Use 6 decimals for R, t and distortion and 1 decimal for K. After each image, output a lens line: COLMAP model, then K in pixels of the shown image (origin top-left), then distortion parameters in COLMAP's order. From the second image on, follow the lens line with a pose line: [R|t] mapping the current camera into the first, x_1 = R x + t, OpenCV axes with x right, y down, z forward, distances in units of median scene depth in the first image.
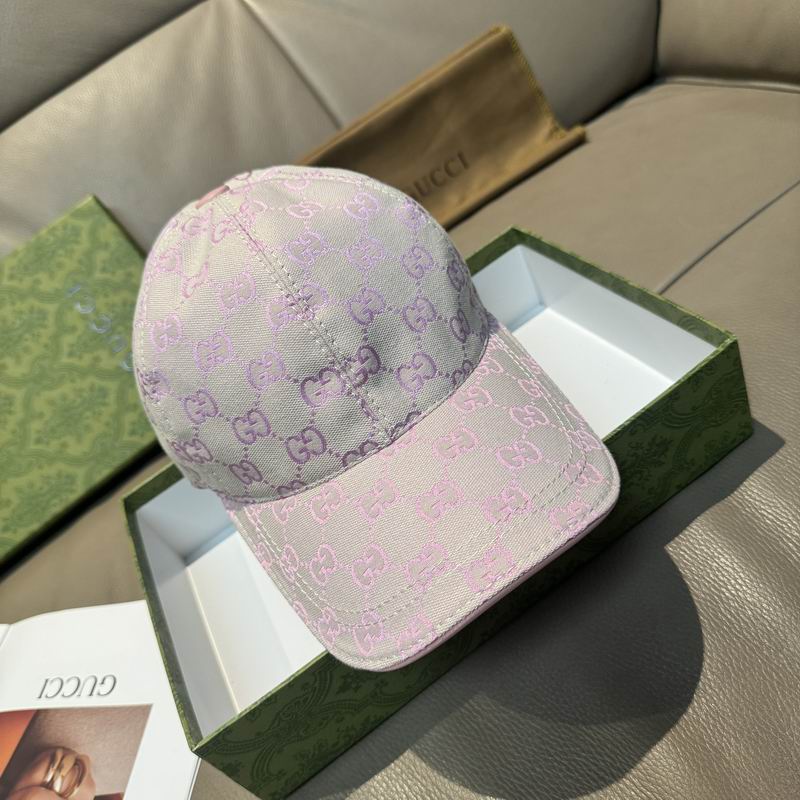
lens RADIAL K [[790.8, 0, 400.8], [0, 790.8, 398.6], [0, 0, 1]] dist [-0.041009, 0.000000]
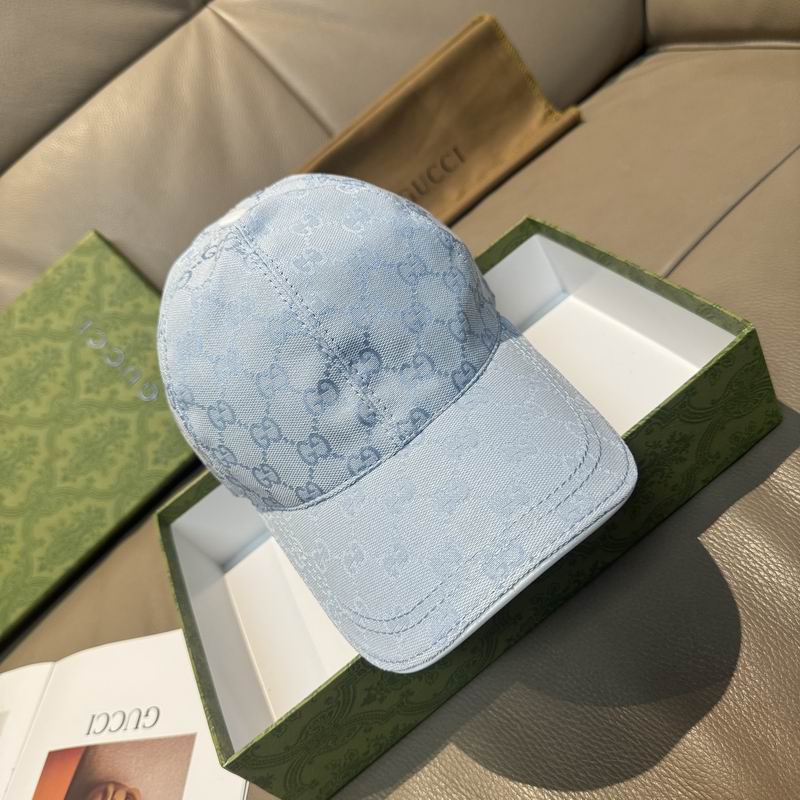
lens RADIAL K [[790.8, 0, 398.0], [0, 790.8, 398.1], [0, 0, 1]] dist [-0.041009, 0.000000]
pose [[0.994478, -0.095937, -0.042542, 0.018120], [0.096406, 0.995301, 0.009087, -0.016915], [0.041470, -0.013138, 0.999053, 0.006361]]
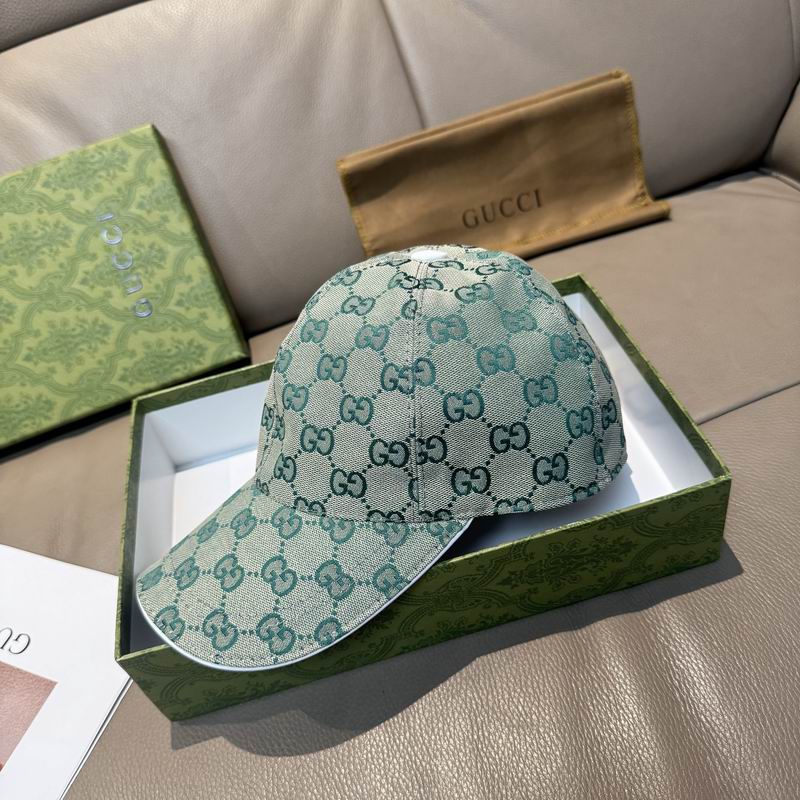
lens RADIAL K [[790.8, 0, 397.0], [0, 790.8, 397.6], [0, 0, 1]] dist [-0.041009, 0.000000]
pose [[0.952015, 0.306004, 0.005351, -0.015991], [-0.305218, 0.947992, 0.090297, -0.124850], [0.022559, -0.087598, 0.995900, 0.037230]]
